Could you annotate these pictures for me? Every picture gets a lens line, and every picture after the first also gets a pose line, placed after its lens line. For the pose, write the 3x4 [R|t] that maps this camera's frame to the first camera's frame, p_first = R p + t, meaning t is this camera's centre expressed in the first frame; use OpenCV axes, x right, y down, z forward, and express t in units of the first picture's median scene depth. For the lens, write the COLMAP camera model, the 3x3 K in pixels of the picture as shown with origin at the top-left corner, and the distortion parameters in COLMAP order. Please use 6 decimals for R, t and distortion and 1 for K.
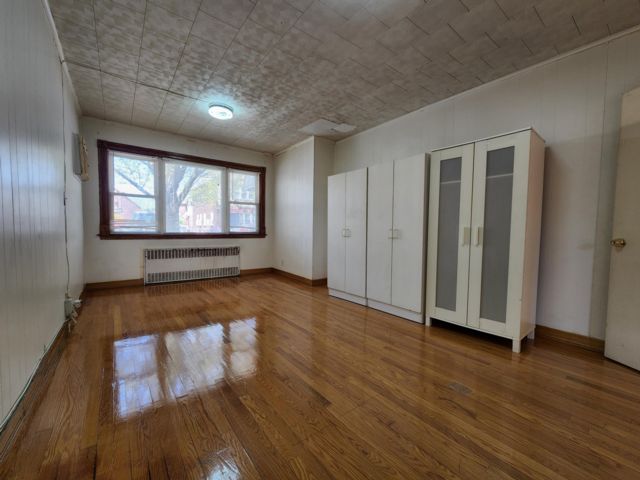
lens RADIAL K [[265.1, 0, 321.0], [0, 265.1, 241.1], [0, 0, 1]] dist [0.002793, 0.001048]
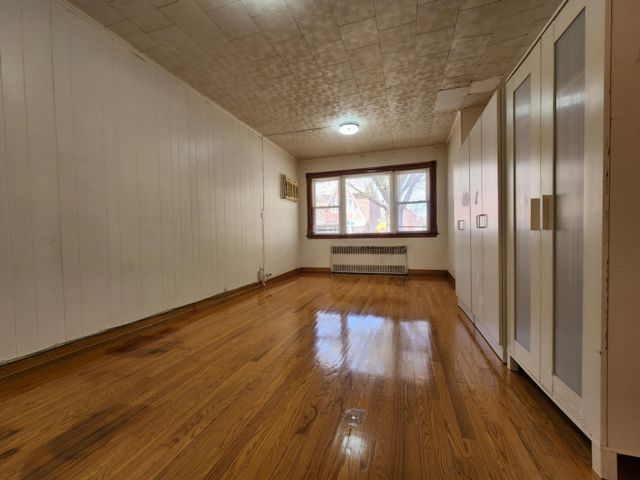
lens RADIAL K [[265.1, 0, 319.6], [0, 265.1, 242.8], [0, 0, 1]] dist [0.002793, 0.001048]
pose [[0.569013, -0.001061, -0.822328, 0.393730], [-0.008935, 0.999932, -0.007473, 0.023282], [0.822280, 0.011600, 0.568965, 0.174977]]
